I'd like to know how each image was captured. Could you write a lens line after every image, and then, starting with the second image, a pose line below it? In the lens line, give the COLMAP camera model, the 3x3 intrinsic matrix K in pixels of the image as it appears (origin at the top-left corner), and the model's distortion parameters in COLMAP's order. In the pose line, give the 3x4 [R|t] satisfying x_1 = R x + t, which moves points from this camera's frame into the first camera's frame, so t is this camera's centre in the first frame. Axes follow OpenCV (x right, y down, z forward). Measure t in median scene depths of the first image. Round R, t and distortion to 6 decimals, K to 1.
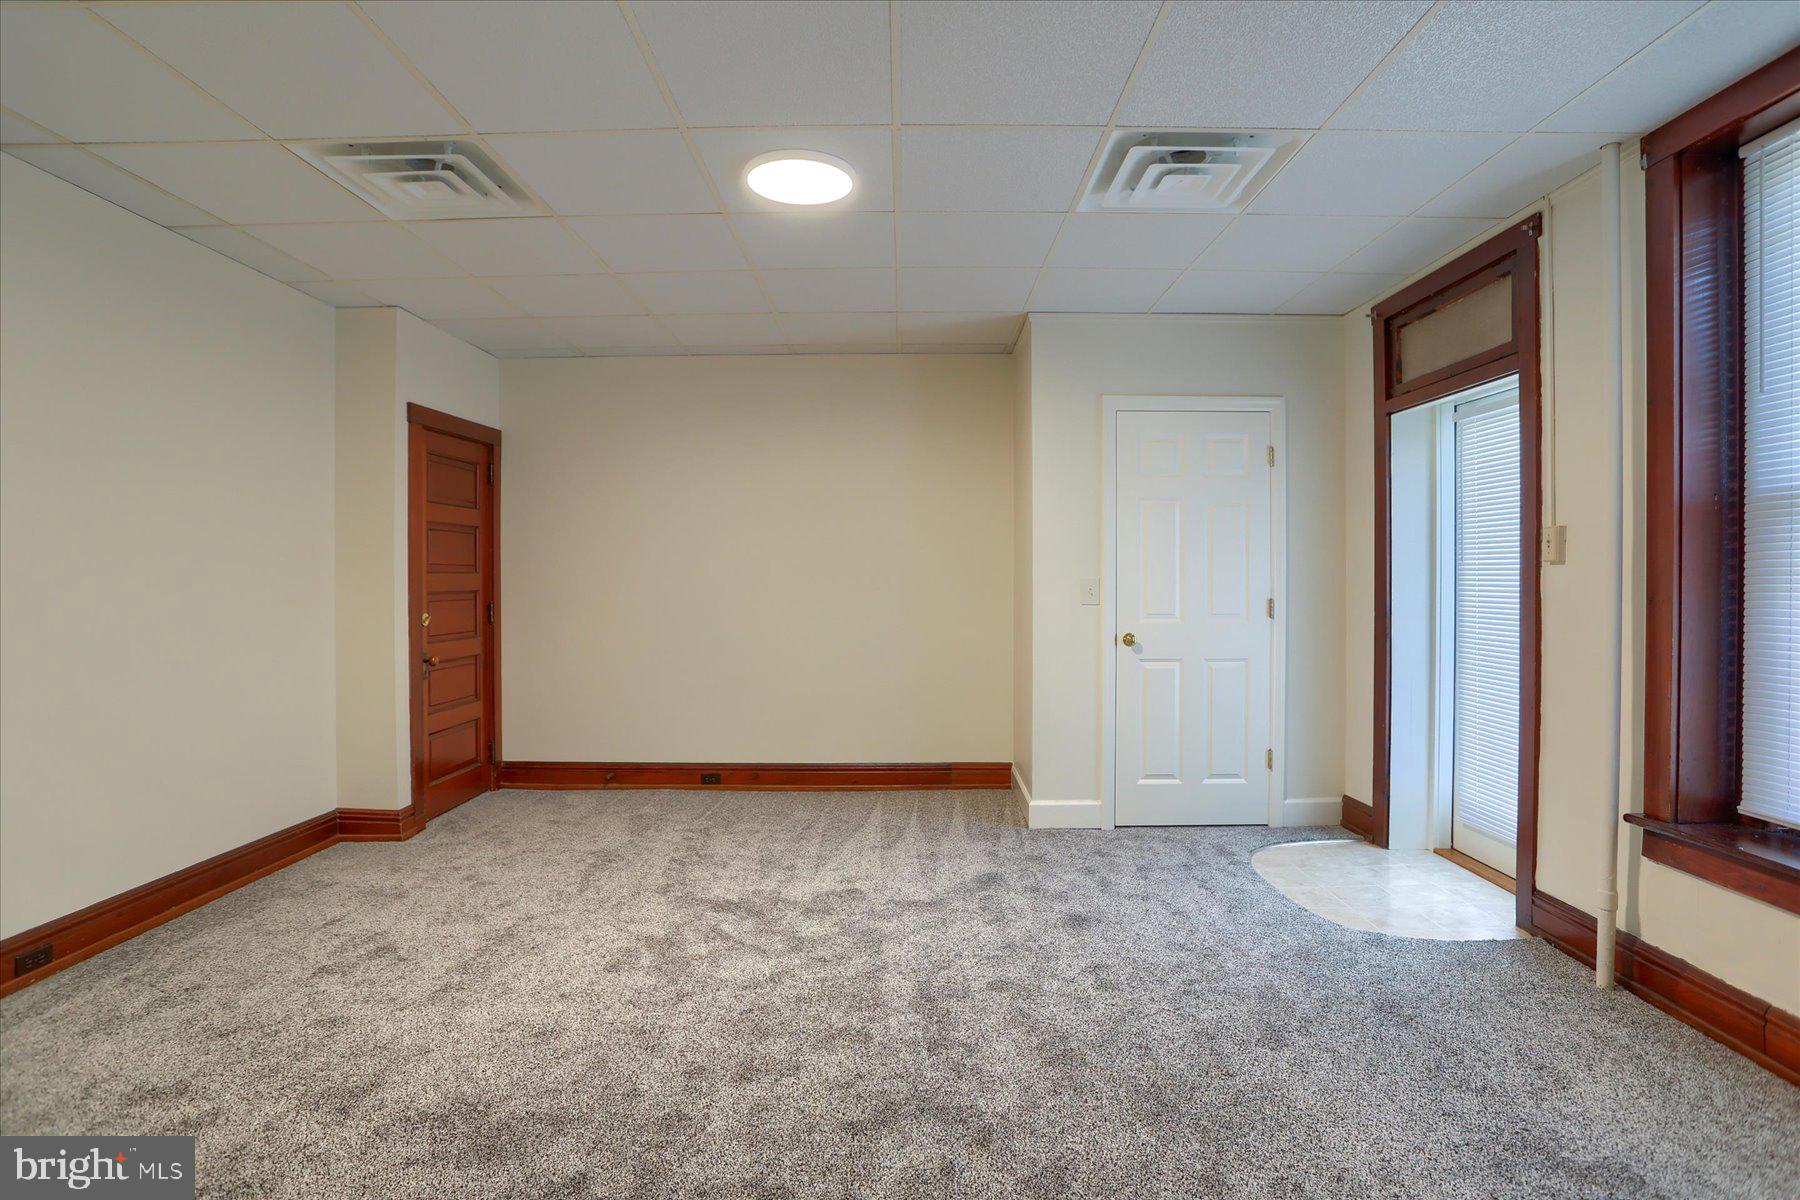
lens RADIAL K [[895.1, 0, 901.1], [0, 895.1, 586.6], [0, 0, 1]] dist [-0.067481, 0.027821]
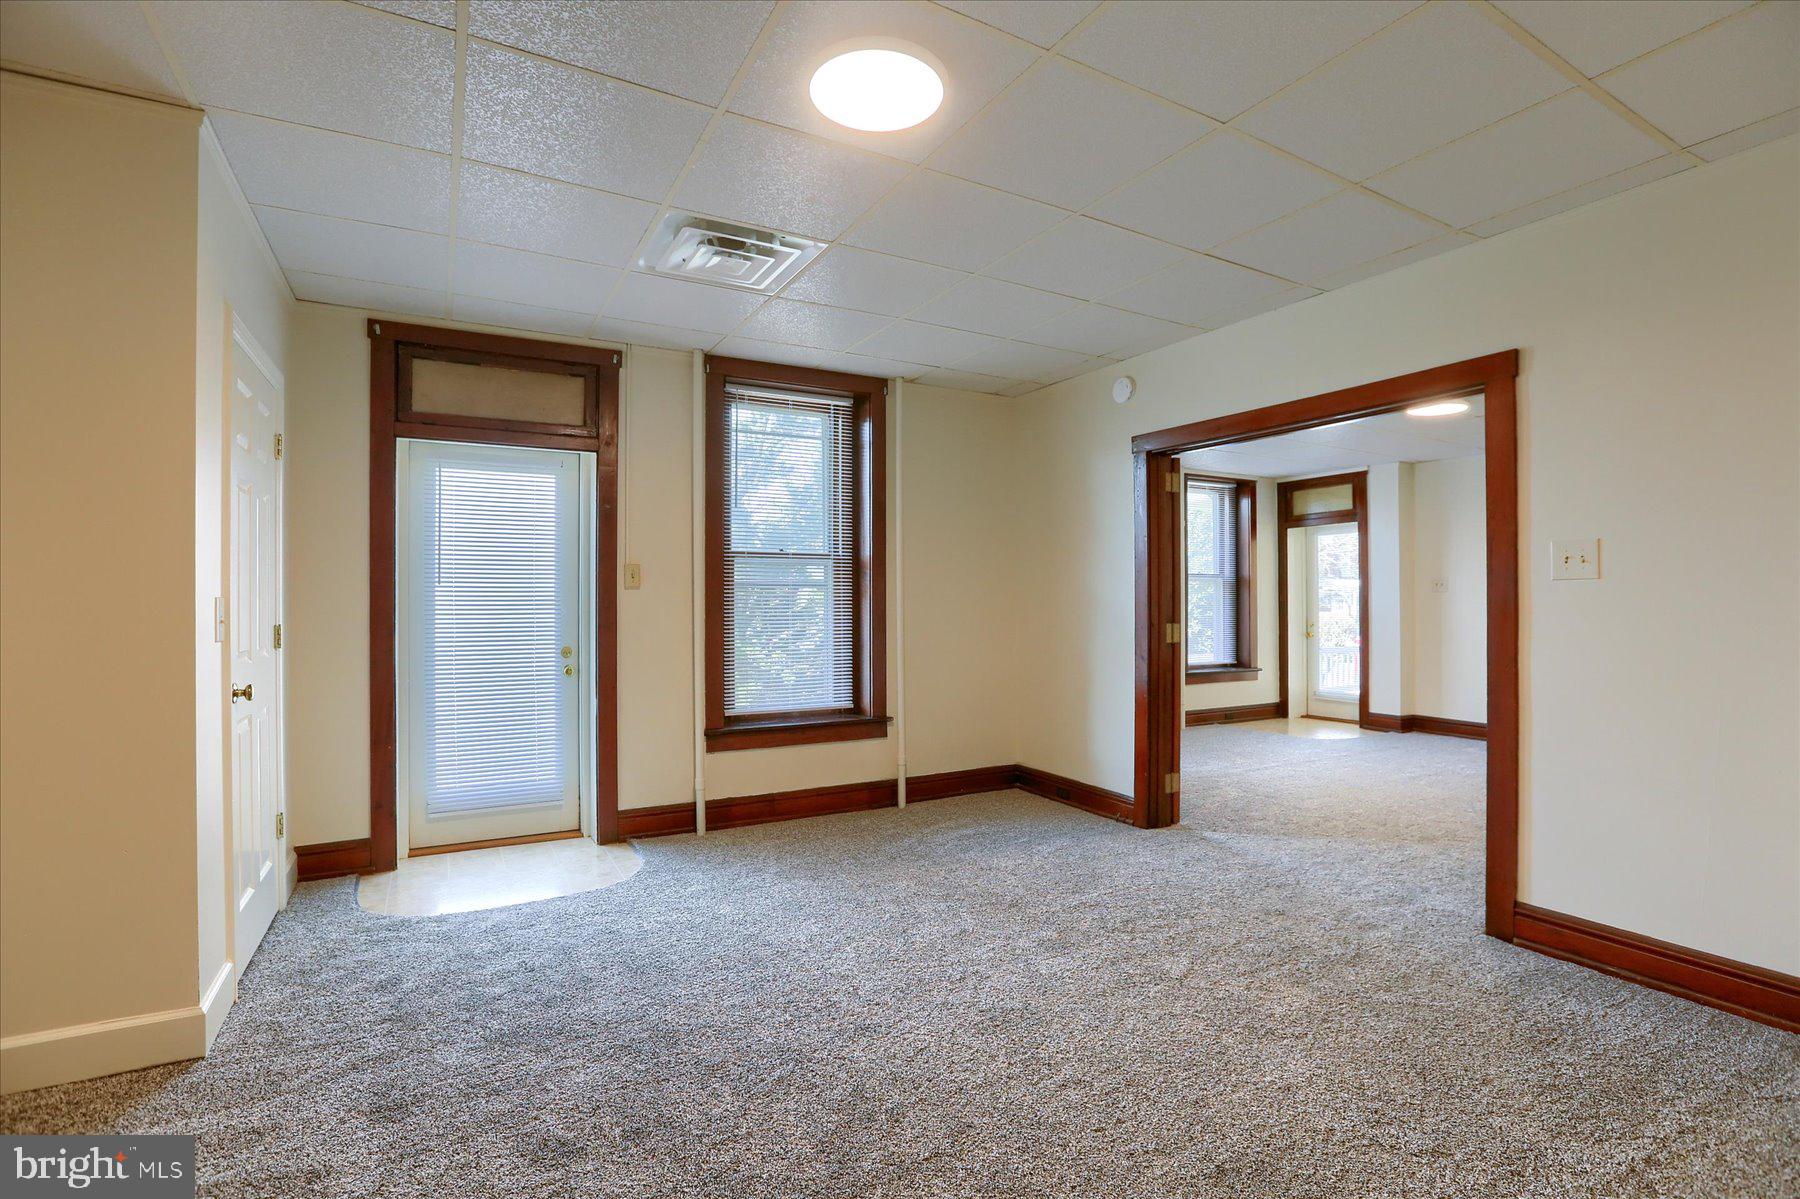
lens RADIAL K [[847.7, 0, 900.9], [0, 847.7, 597.0], [0, 0, 1]] dist [-0.060551, 0.028702]
pose [[-0.480343, -0.001476, 0.877079, -0.597408], [0.007630, 0.999954, 0.005862, -0.014524], [-0.877047, 0.009508, -0.480310, 1.020634]]
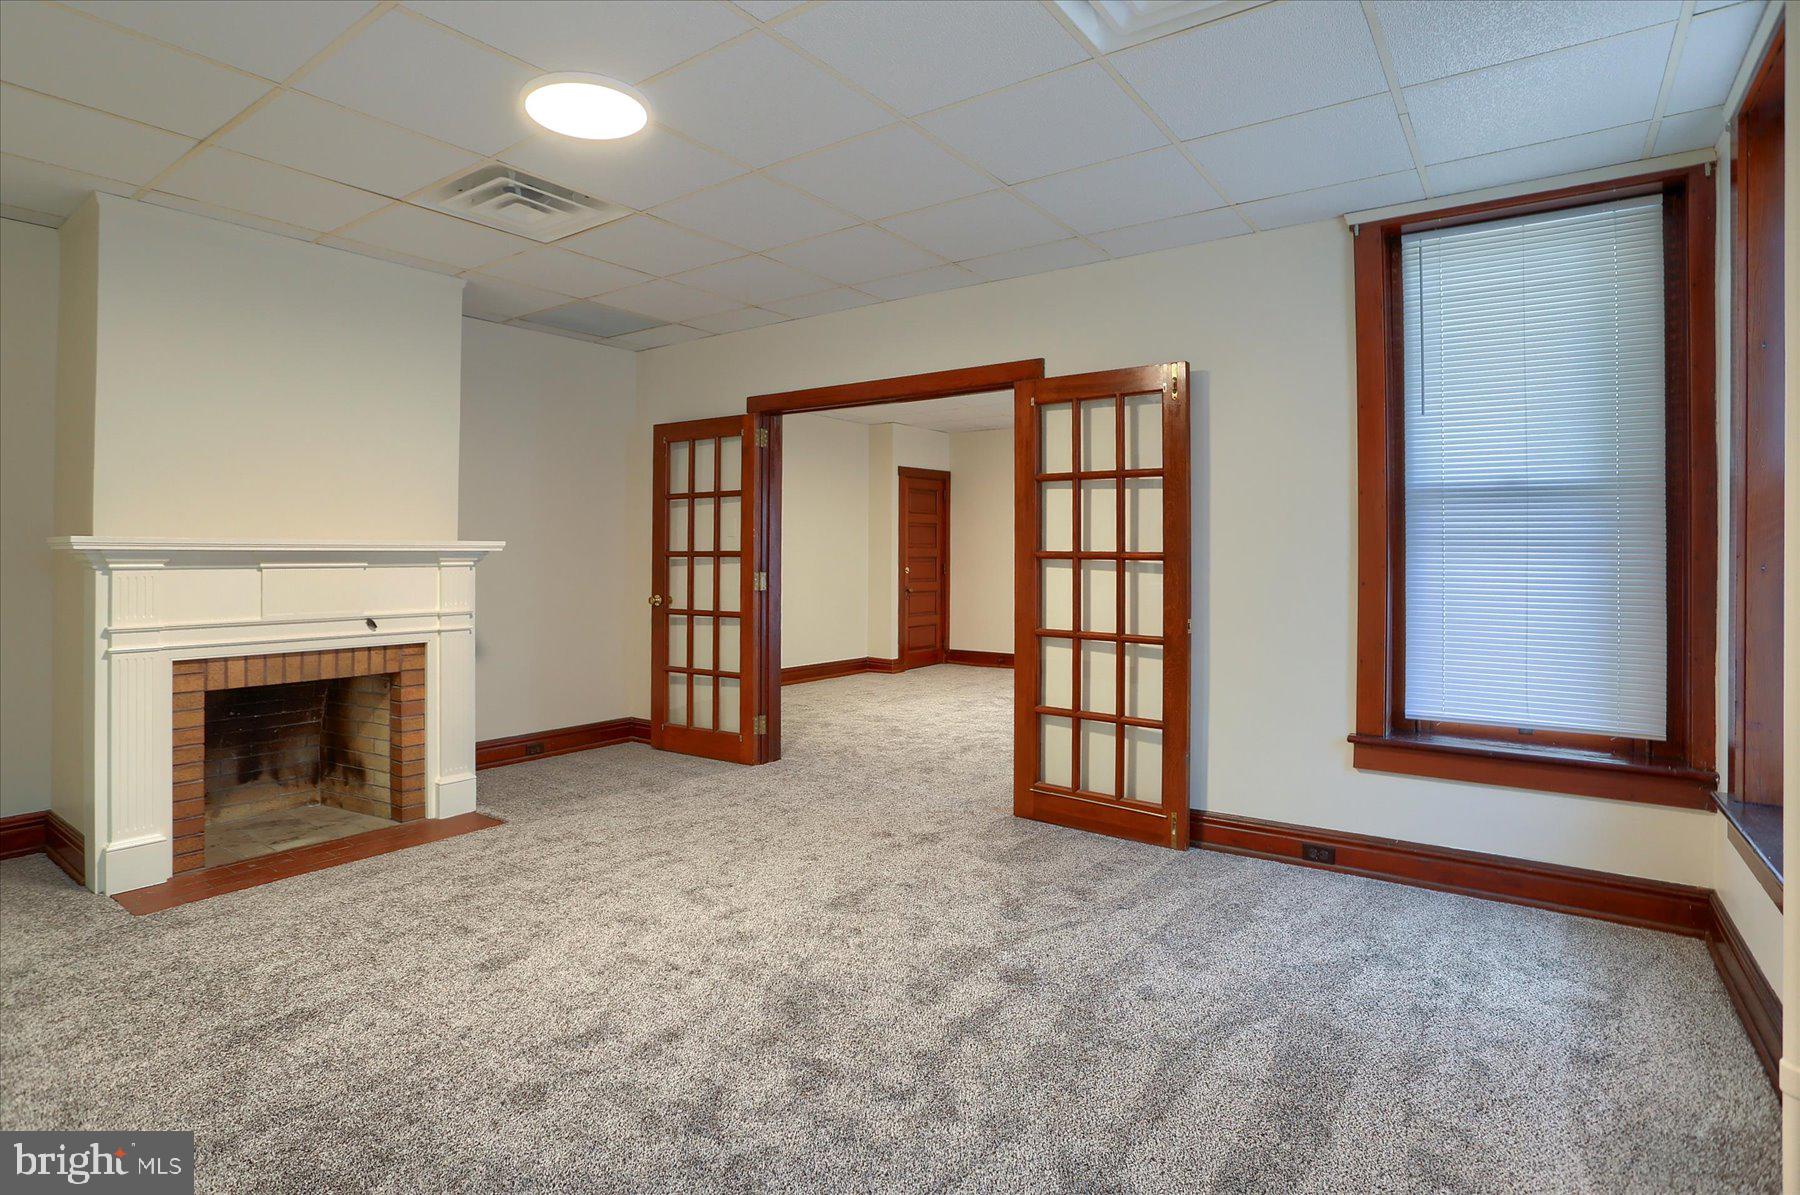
lens RADIAL K [[941.2, 0, 903.3], [0, 941.2, 541.7], [0, 0, 1]] dist [-0.073707, 0.033518]
pose [[0.821724, -0.001033, -0.569884, 0.821104], [-0.011609, 0.999761, -0.018551, 0.013004], [0.569767, 0.021860, 0.821515, -0.949475]]
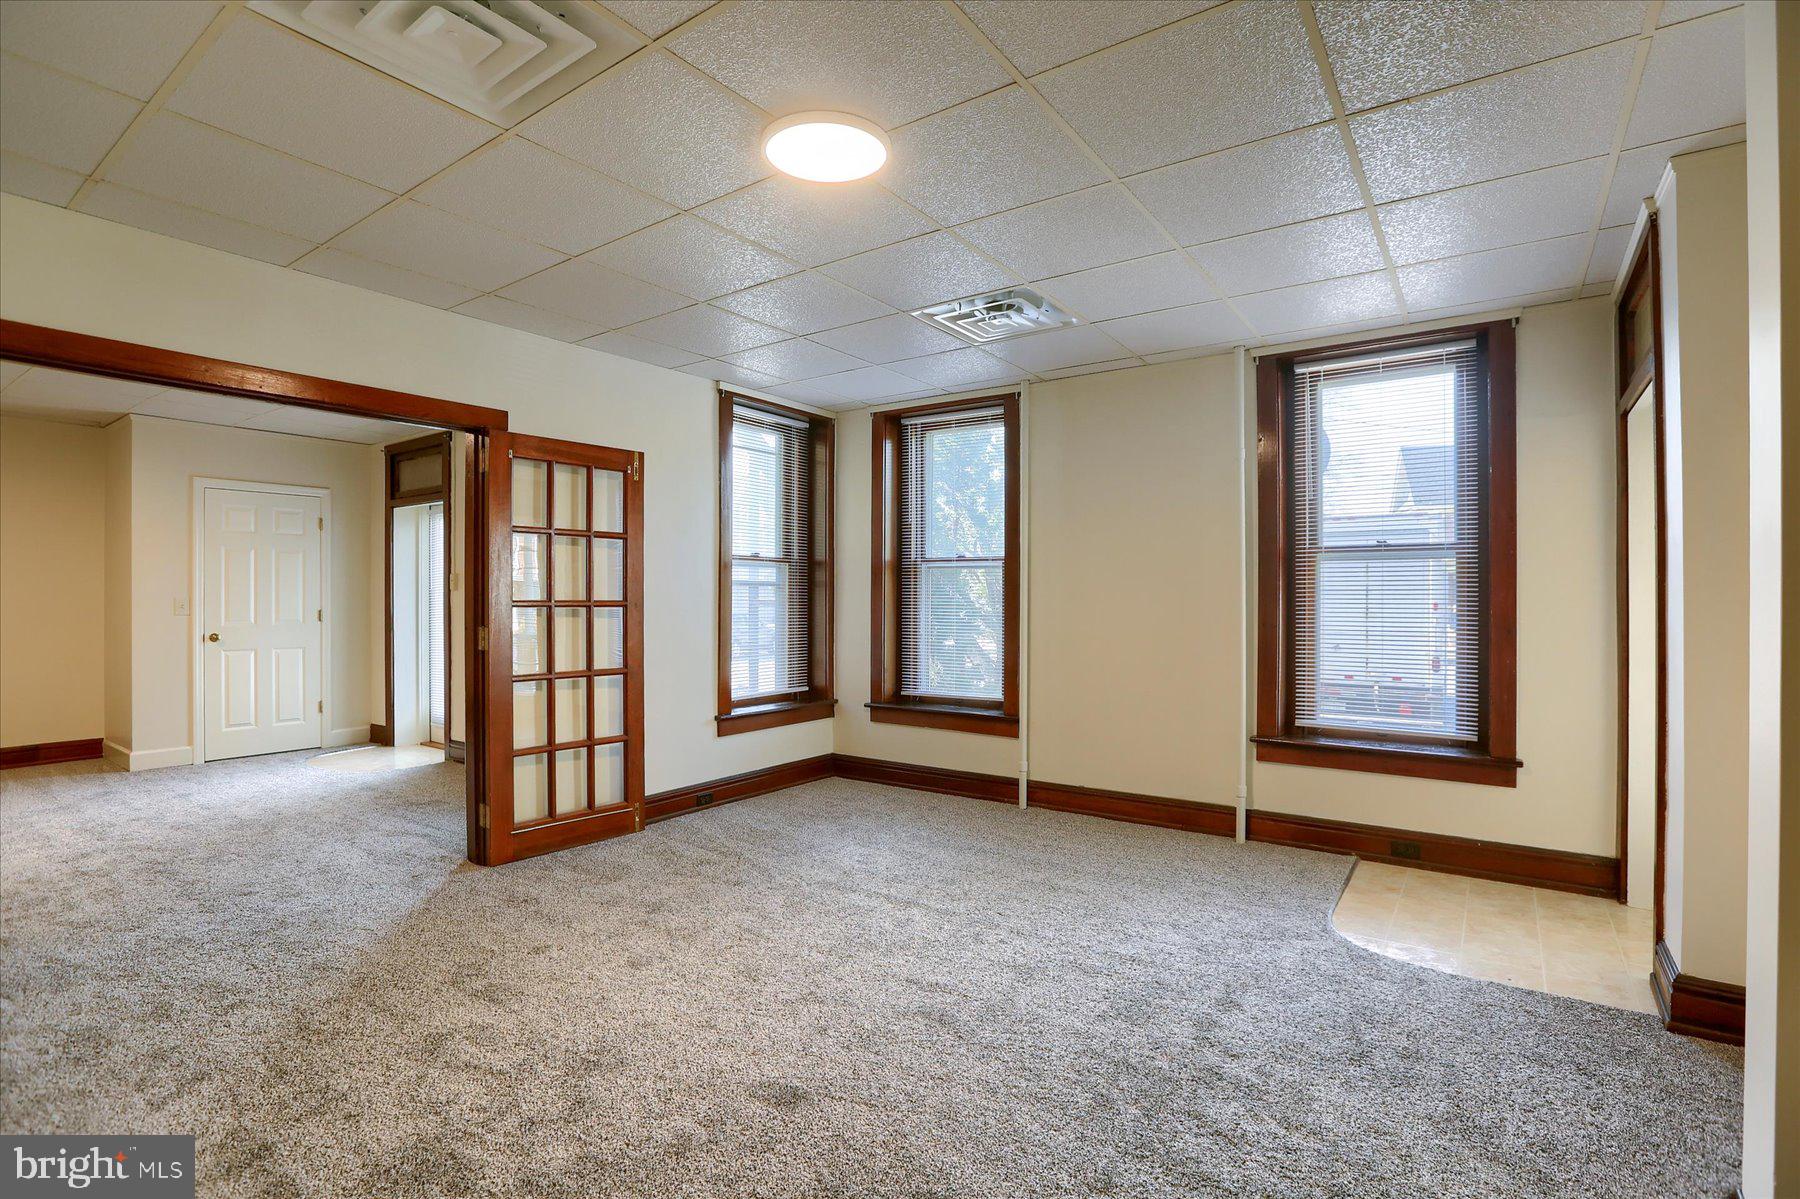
lens RADIAL K [[847.7, 0, 900.9], [0, 847.7, 597.0], [0, 0, 1]] dist [-0.060551, 0.028702]
pose [[0.567177, 0.000741, 0.823595, -0.283696], [0.007418, 0.999954, -0.006008, 0.008833], [-0.823562, 0.009517, 0.567146, -0.908265]]
